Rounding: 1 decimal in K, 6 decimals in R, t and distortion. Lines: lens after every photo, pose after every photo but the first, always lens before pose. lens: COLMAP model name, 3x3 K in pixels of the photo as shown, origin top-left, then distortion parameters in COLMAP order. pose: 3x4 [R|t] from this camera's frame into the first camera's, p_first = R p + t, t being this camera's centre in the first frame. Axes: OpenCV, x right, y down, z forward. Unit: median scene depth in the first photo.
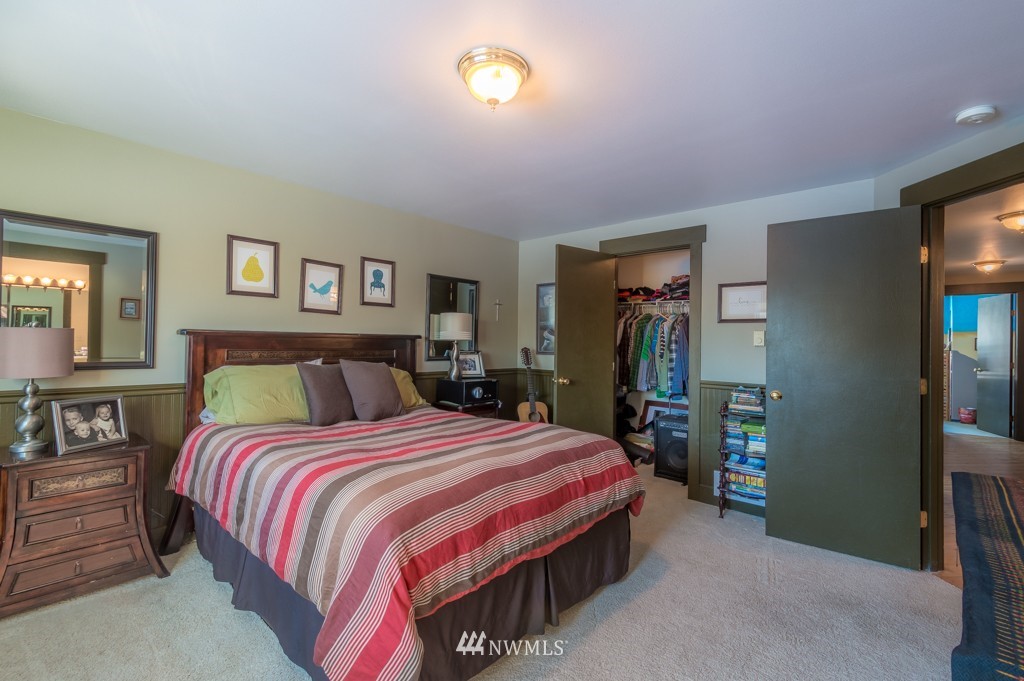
lens RADIAL K [[451.0, 0, 512.0], [0, 451.0, 340.5], [0, 0, 1]] dist [-0.000904, -0.000080]
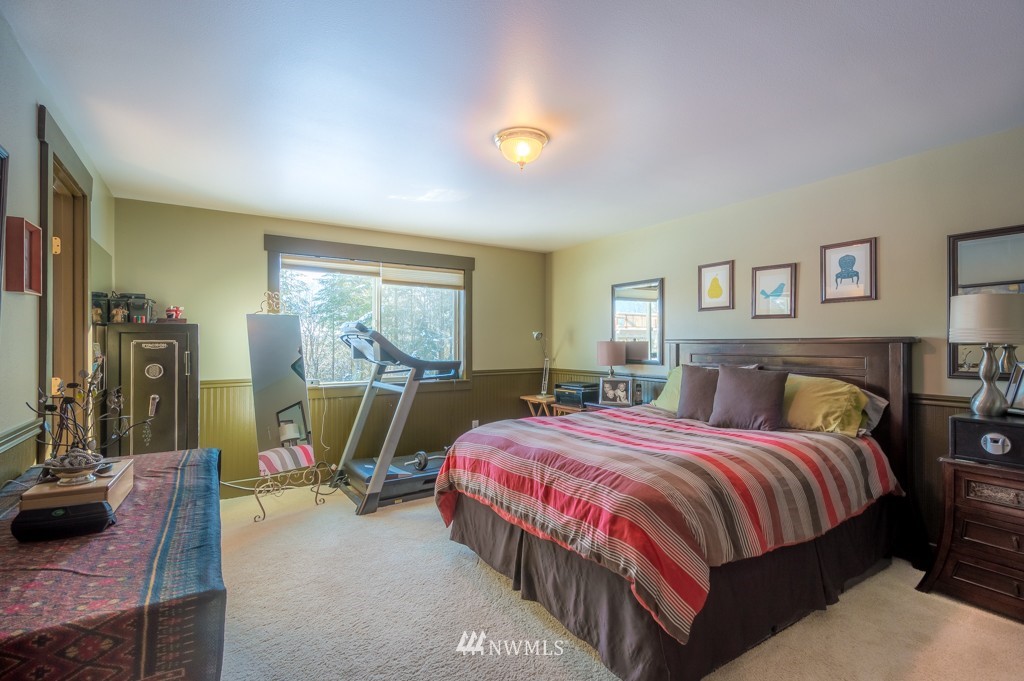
lens RADIAL K [[451.0, 0, 512.0], [0, 451.0, 340.5], [0, 0, 1]] dist [-0.000904, -0.000080]
pose [[-0.230944, -0.019271, -0.972776, 0.699256], [0.005719, 0.999760, -0.021163, 0.005566], [0.972950, -0.010451, -0.230779, 0.712333]]
